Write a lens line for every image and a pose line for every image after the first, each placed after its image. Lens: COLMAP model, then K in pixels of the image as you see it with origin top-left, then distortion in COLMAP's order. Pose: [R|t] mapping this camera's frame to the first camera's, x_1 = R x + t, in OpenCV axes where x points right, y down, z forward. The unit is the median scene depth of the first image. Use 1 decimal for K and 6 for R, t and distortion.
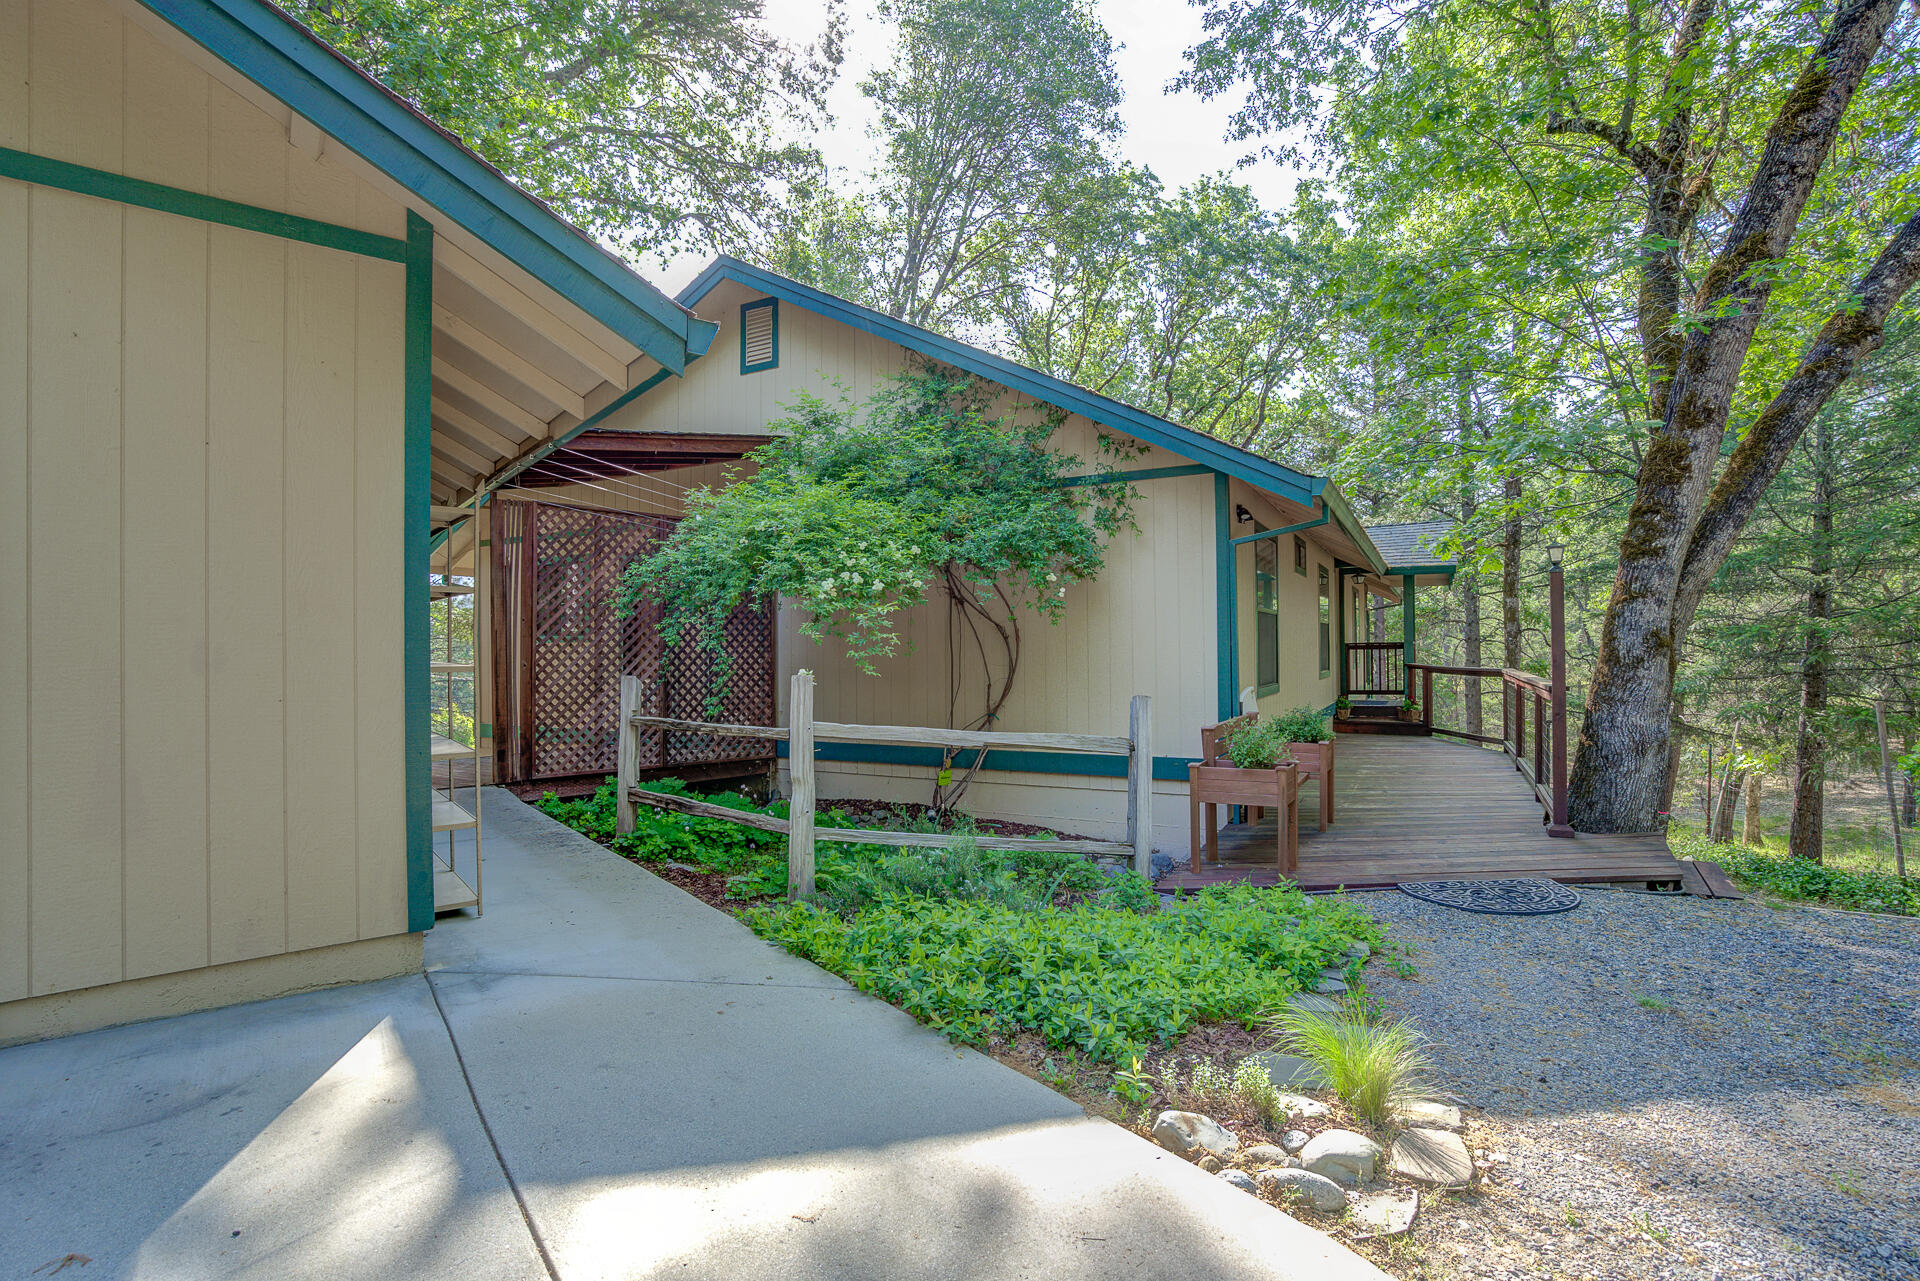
lens RADIAL K [[901.5, 0, 960.0], [0, 901.5, 640.5], [0, 0, 1]] dist [-0.032433, 0.025806]
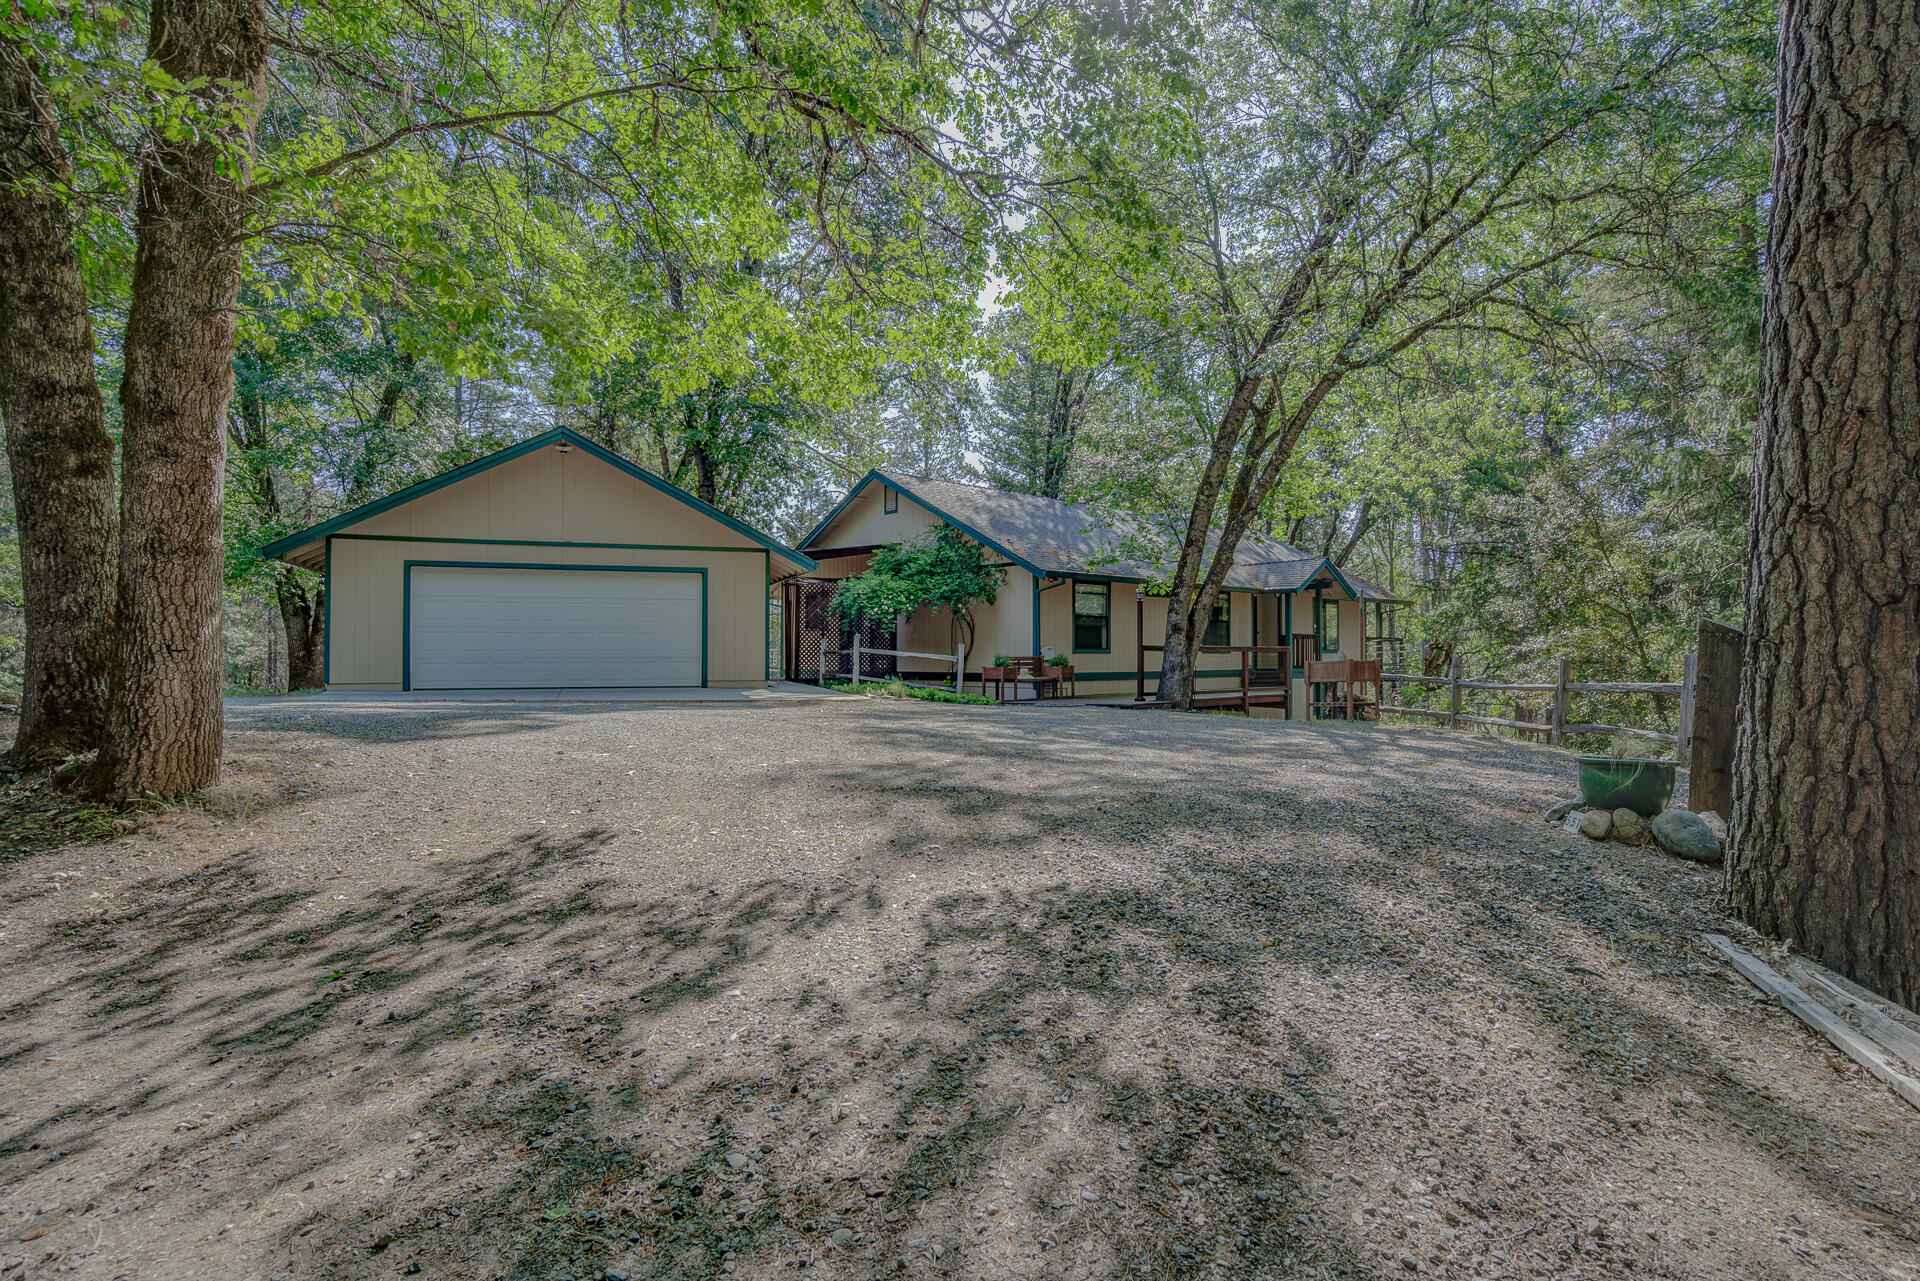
lens RADIAL K [[1041.4, 0, 958.8], [0, 1041.4, 645.4], [0, 0, 1]] dist [0.000347, 0.035600]
pose [[0.943830, 0.010178, -0.330274, 1.118810], [-0.007813, 0.999933, 0.008488, 0.026649], [0.330338, -0.005431, 0.943847, -1.998681]]
